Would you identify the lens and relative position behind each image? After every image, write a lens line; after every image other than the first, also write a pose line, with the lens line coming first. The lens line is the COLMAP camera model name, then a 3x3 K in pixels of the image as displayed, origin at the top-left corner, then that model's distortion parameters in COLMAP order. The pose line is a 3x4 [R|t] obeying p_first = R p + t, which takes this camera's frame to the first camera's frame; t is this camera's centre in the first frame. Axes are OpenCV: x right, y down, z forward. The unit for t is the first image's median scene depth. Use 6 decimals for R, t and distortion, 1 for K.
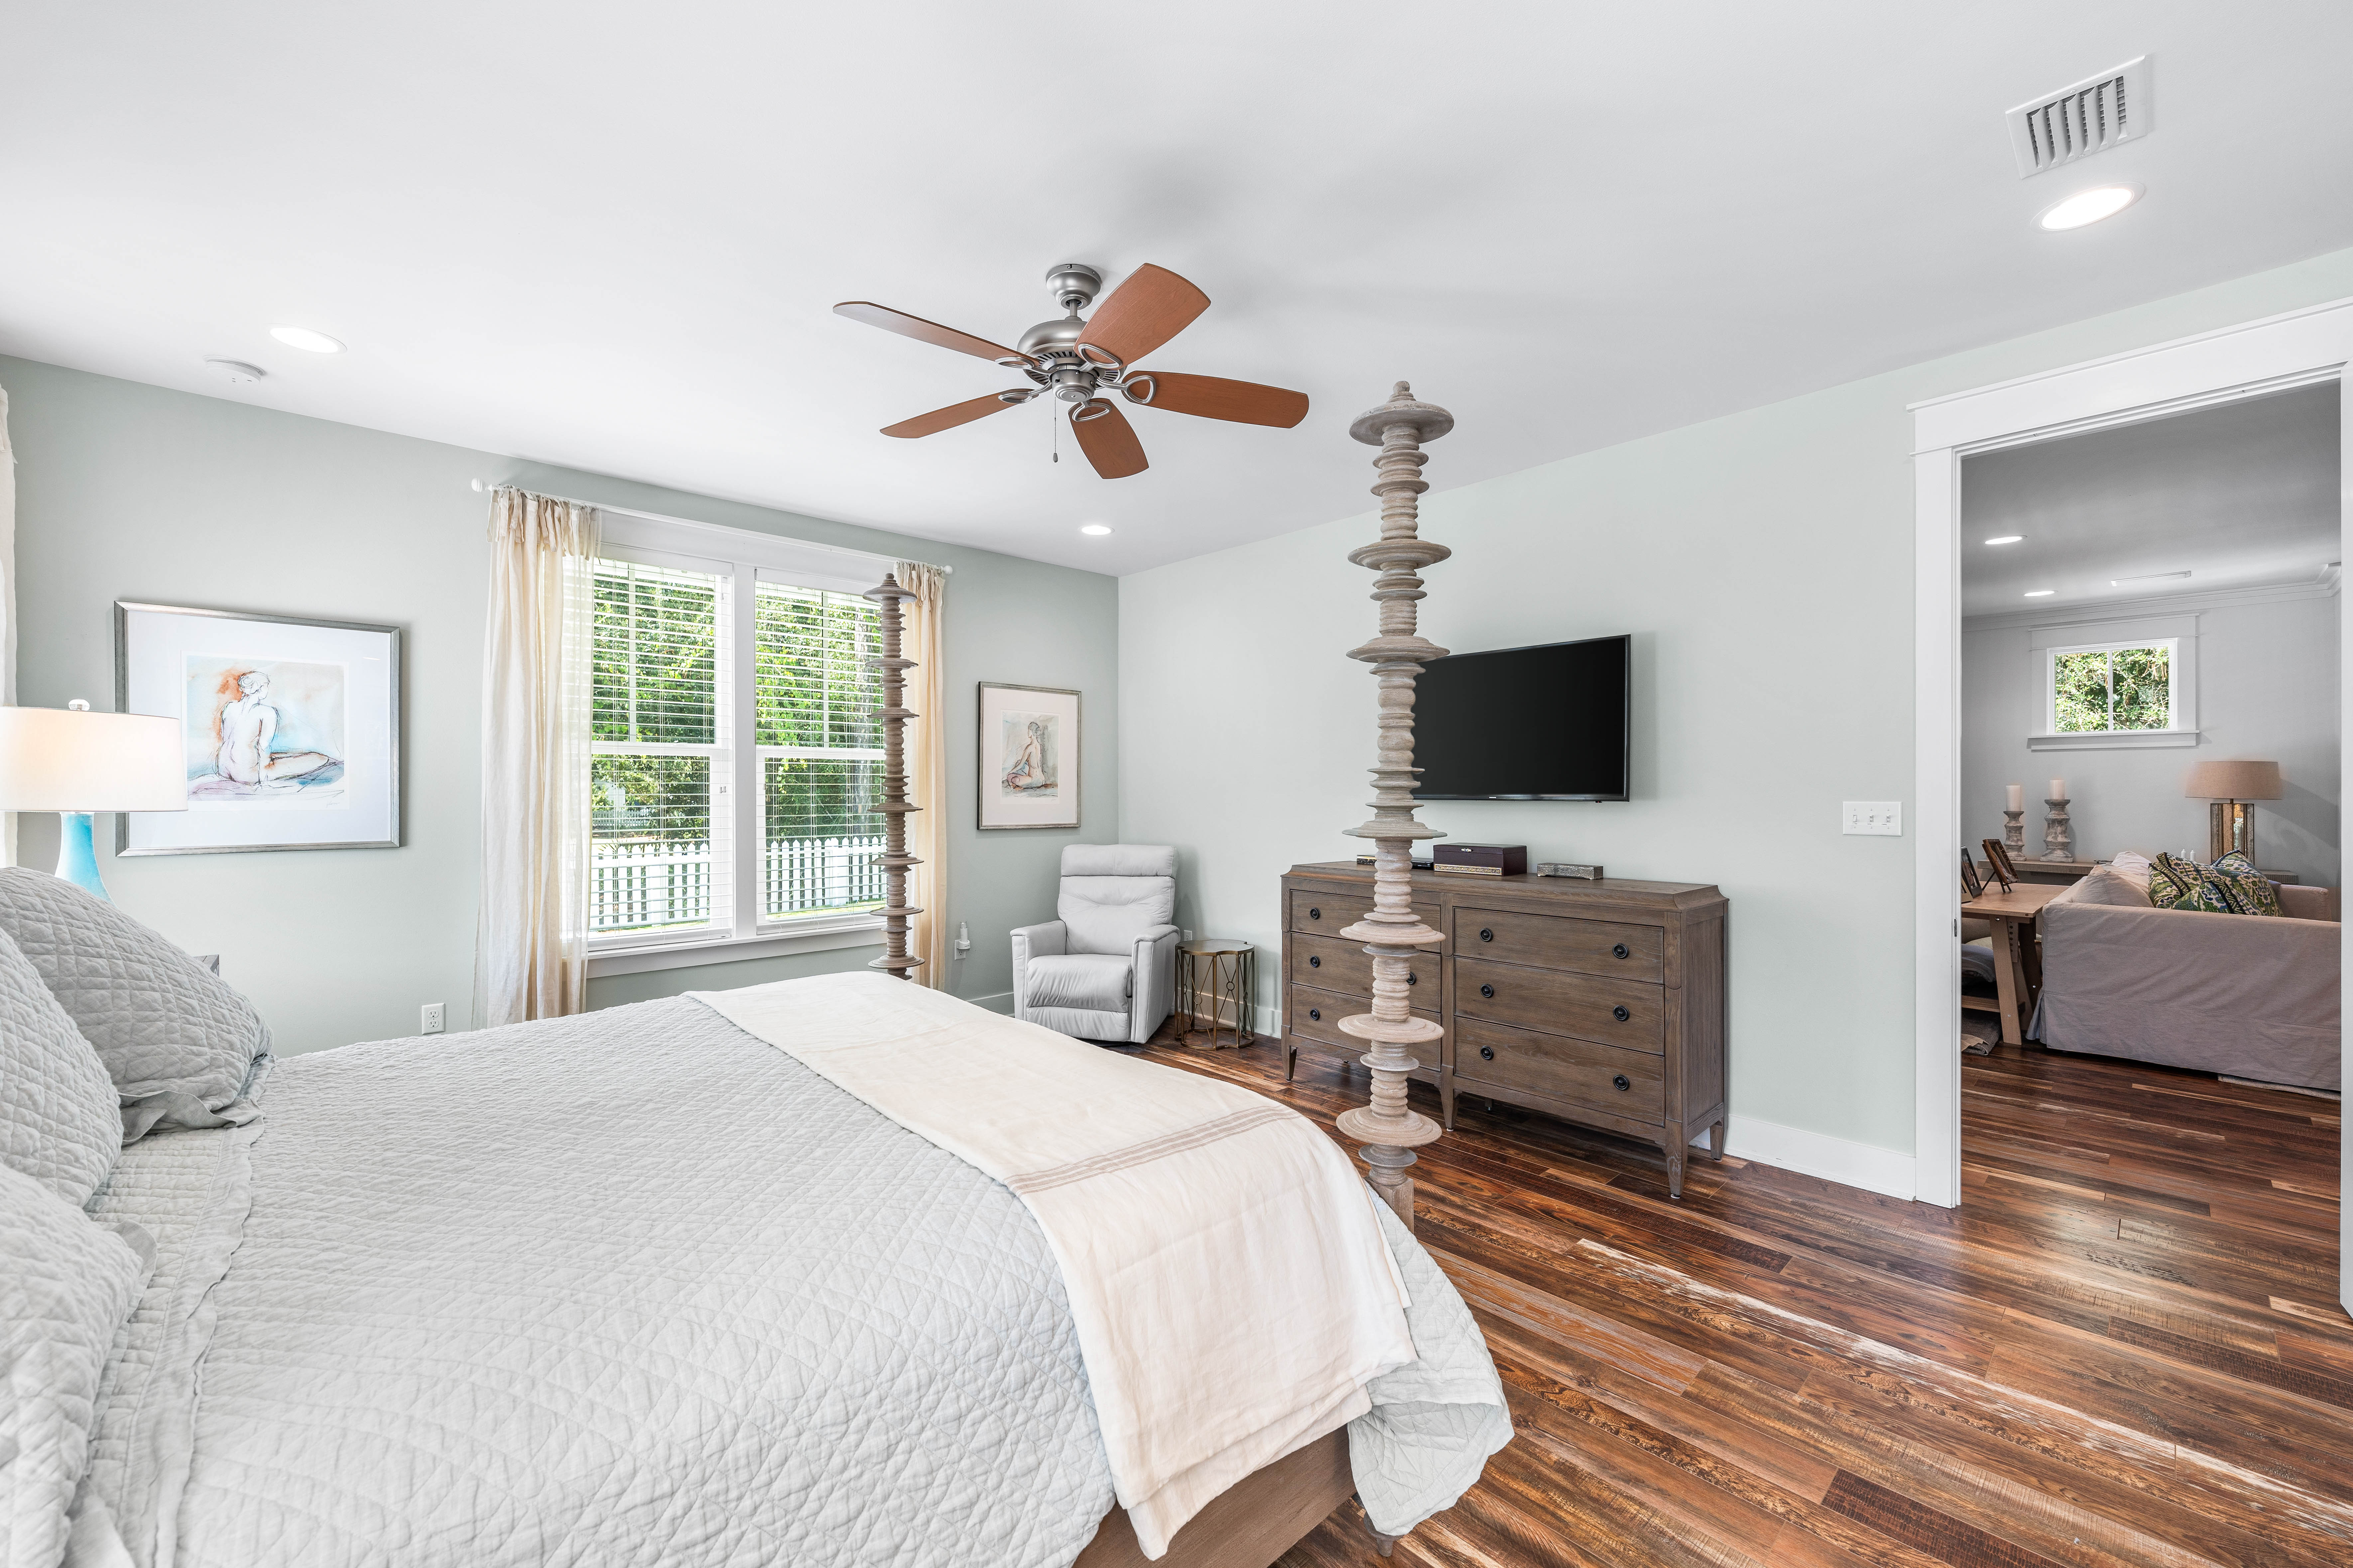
lens RADIAL K [[921.5, 0, 1174.0], [0, 921.5, 791.0], [0, 0, 1]] dist [0.000625, -0.000156]
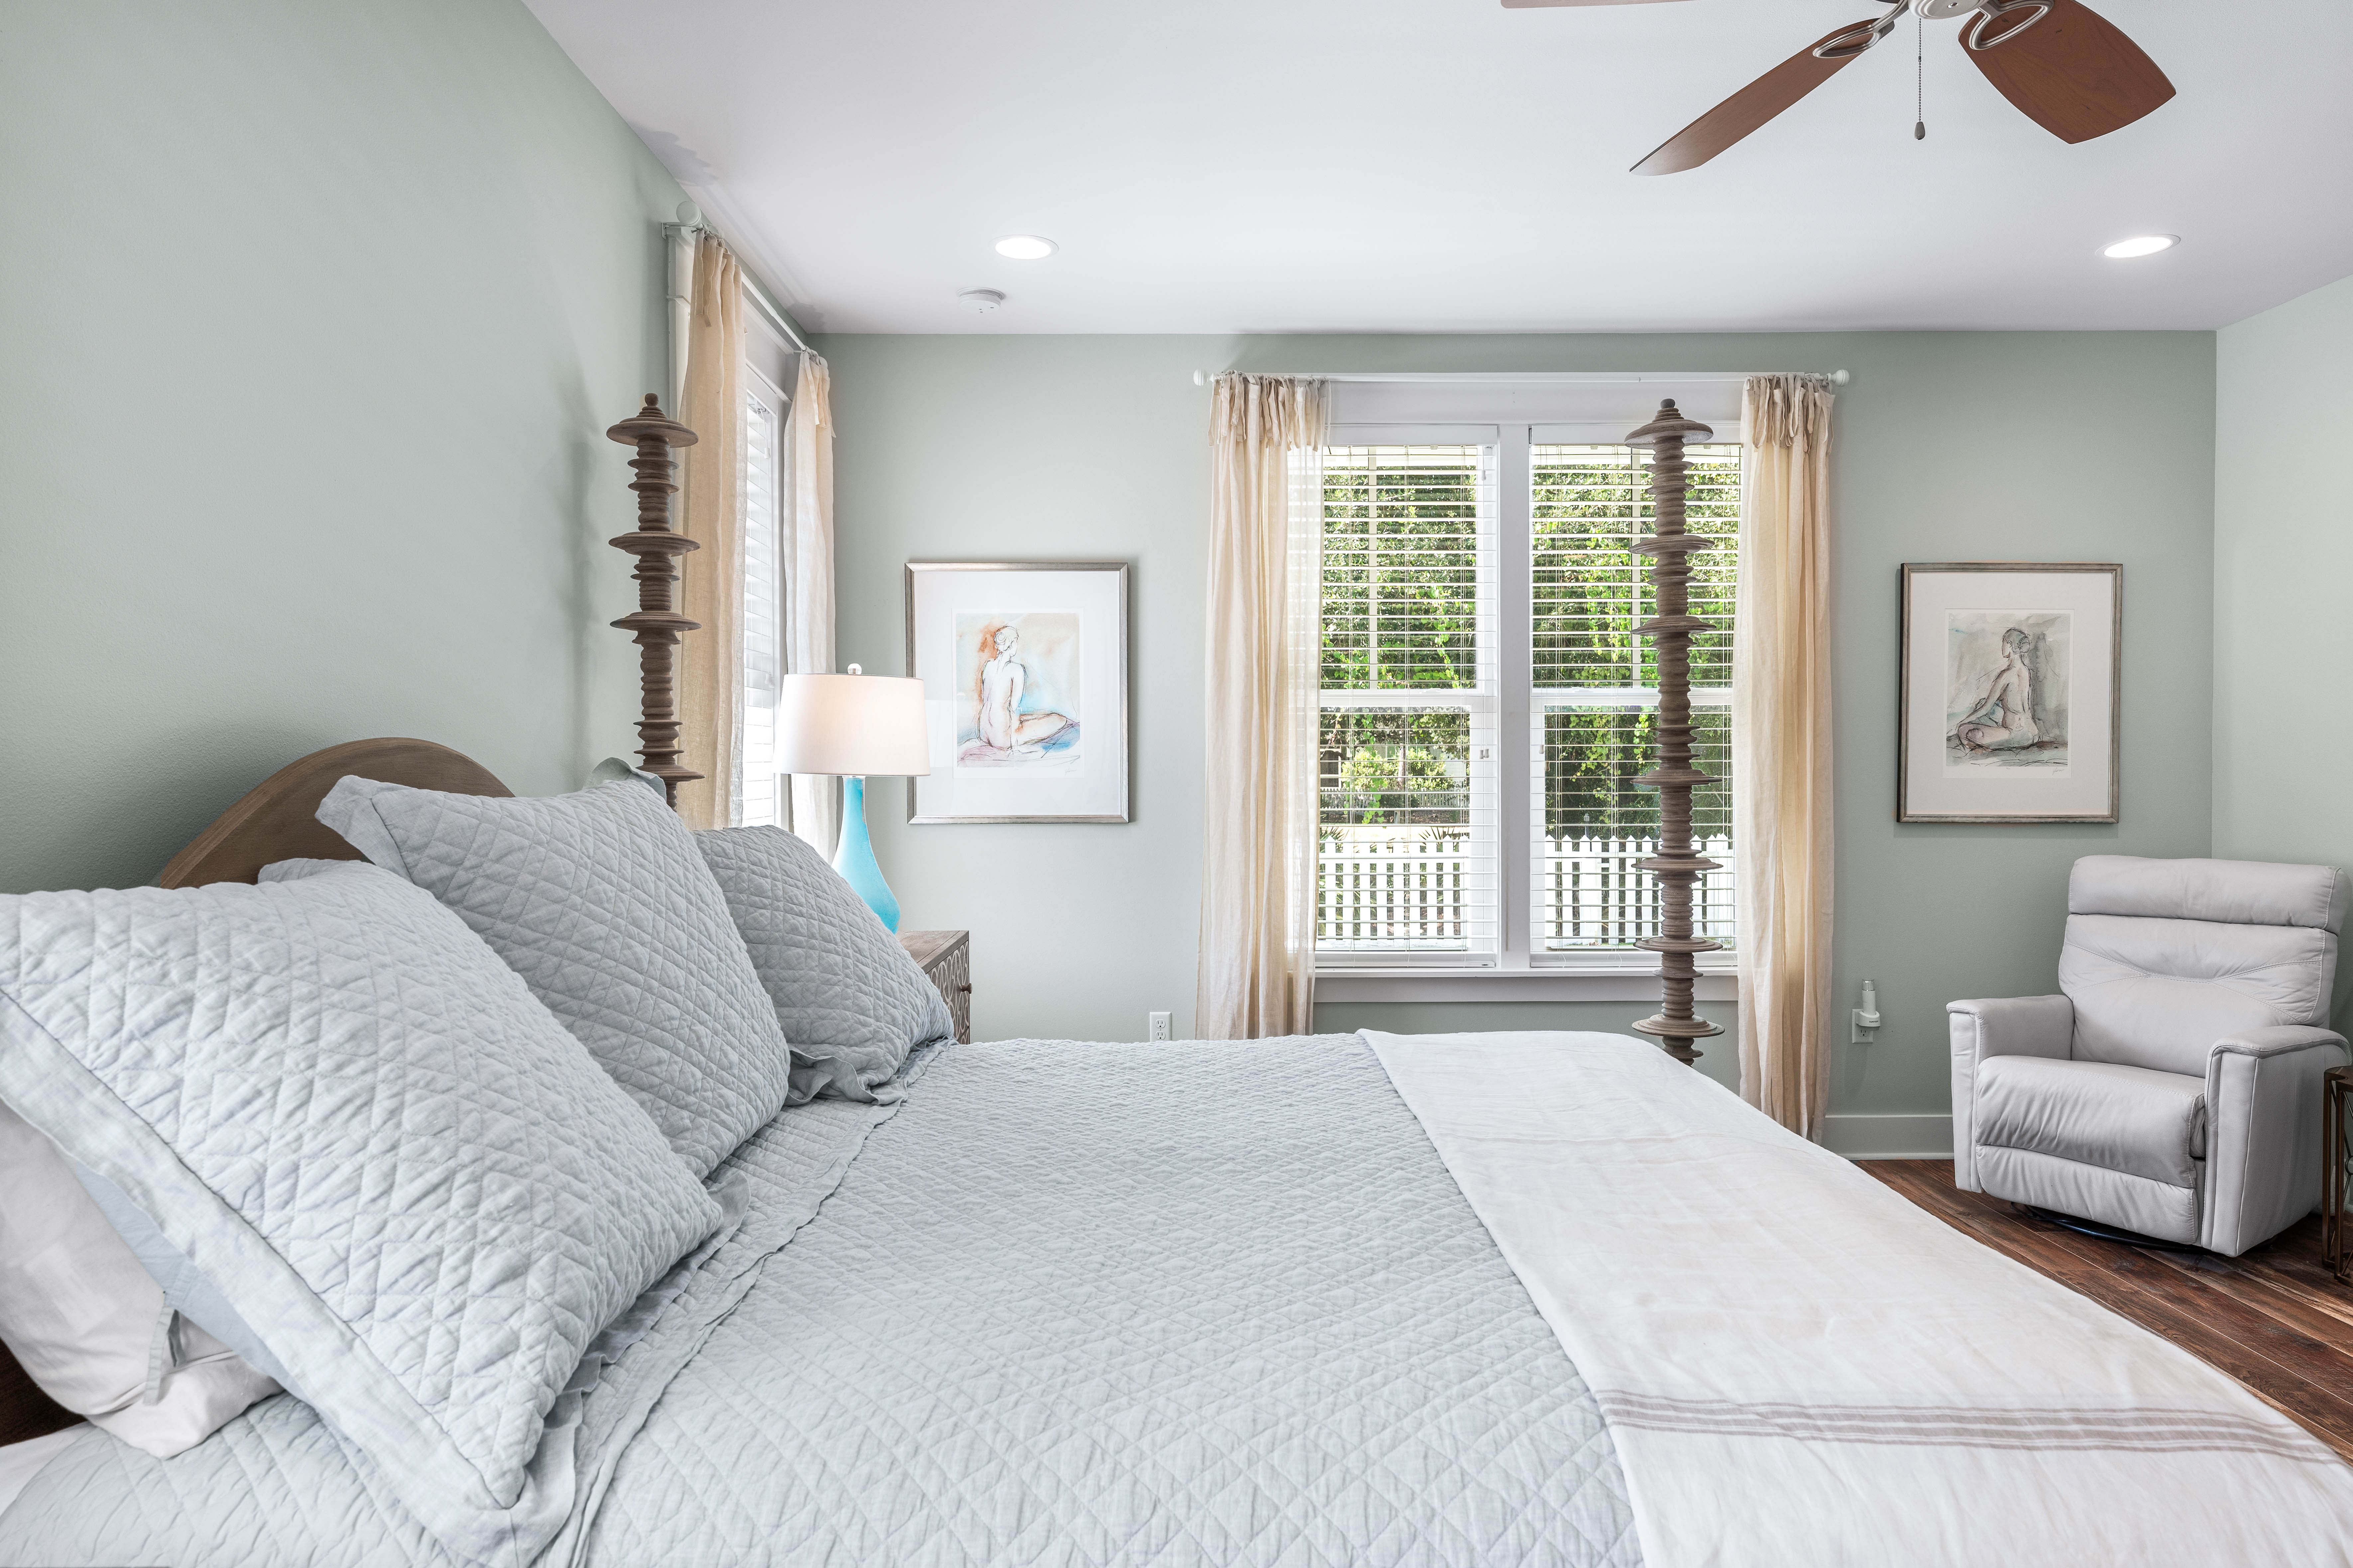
lens RADIAL K [[1438.1, 0, 1189.2], [0, 1438.1, 787.0], [0, 0, 1]] dist [0.005030, 0.001527]
pose [[0.742990, 0.009132, -0.669241, 0.096045], [0.001902, 0.999874, 0.015755, 0.007723], [0.669300, -0.012979, 0.742879, 0.059453]]
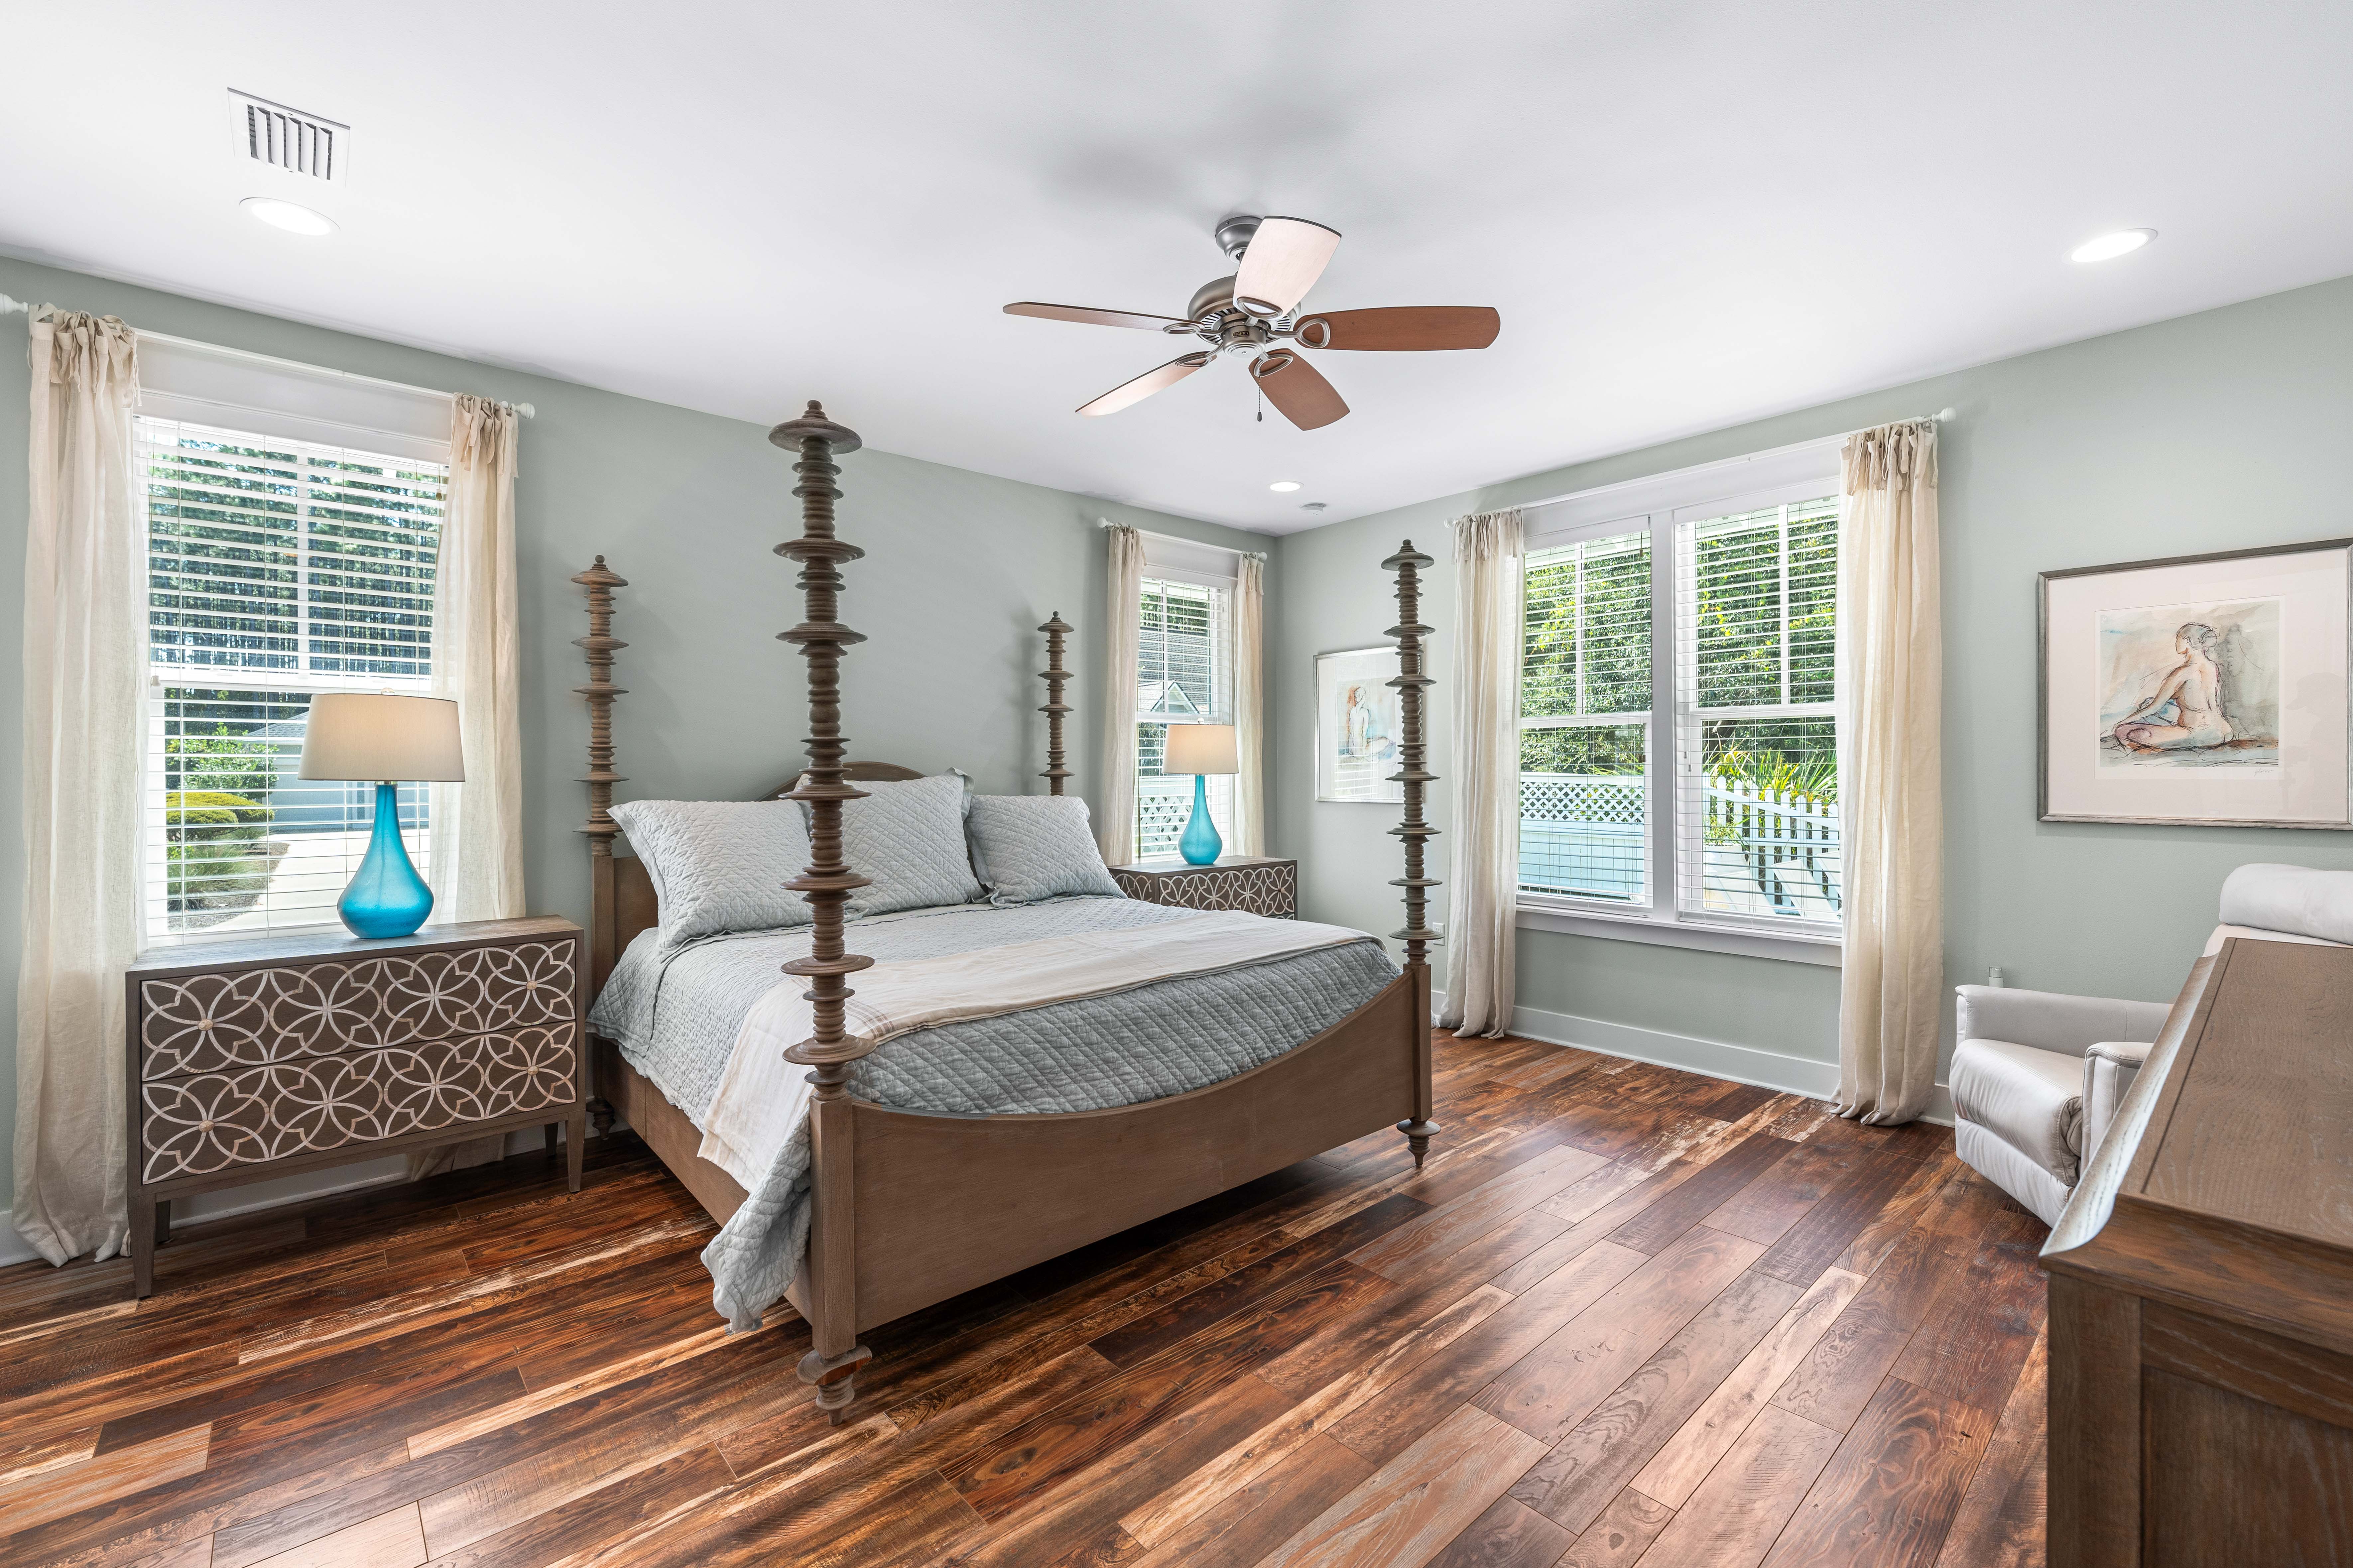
lens RADIAL K [[1004.7, 0, 1166.1], [0, 1004.7, 767.4], [0, 0, 1]] dist [0.003001, 0.000078]
pose [[-0.025472, -0.000910, -0.999675, 0.732793], [0.005306, 0.999985, -0.001045, 0.007825], [0.999661, -0.005331, -0.025467, 0.722236]]
